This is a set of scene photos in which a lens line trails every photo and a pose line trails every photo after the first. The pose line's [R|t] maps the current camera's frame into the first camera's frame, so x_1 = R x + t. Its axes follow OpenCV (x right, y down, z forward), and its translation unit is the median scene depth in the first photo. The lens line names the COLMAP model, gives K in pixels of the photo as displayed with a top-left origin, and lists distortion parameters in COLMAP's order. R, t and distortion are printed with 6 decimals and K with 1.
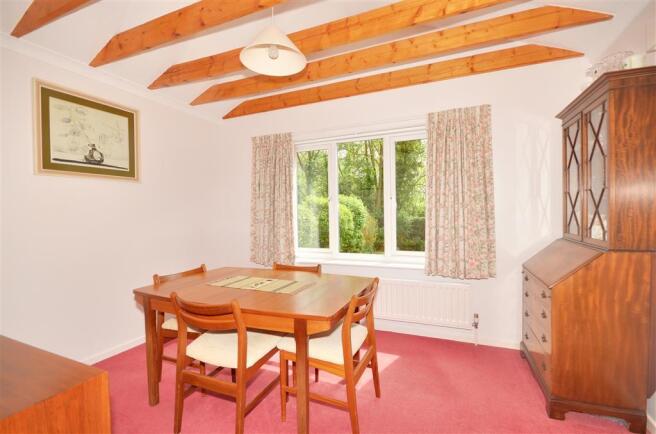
lens RADIAL K [[292.0, 0, 325.6], [0, 292.0, 219.2], [0, 0, 1]] dist [0.001919, -0.004163]
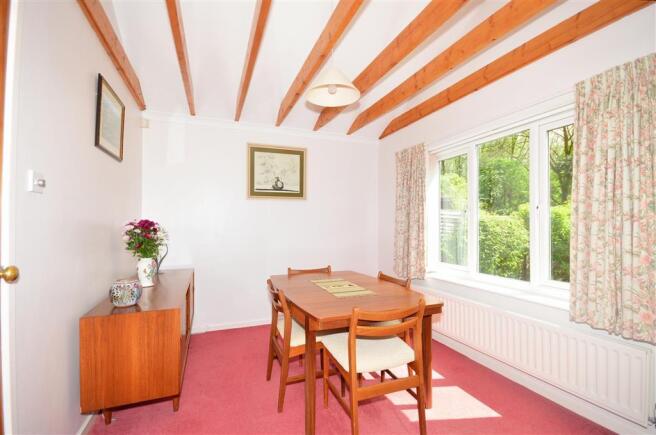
lens RADIAL K [[292.0, 0, 325.6], [0, 292.0, 219.7], [0, 0, 1]] dist [0.001919, -0.004163]
pose [[0.708175, 0.004768, -0.706021, 0.428191], [-0.028521, 0.999354, -0.021858, -0.010689], [0.705461, 0.035616, 0.707853, 0.112019]]
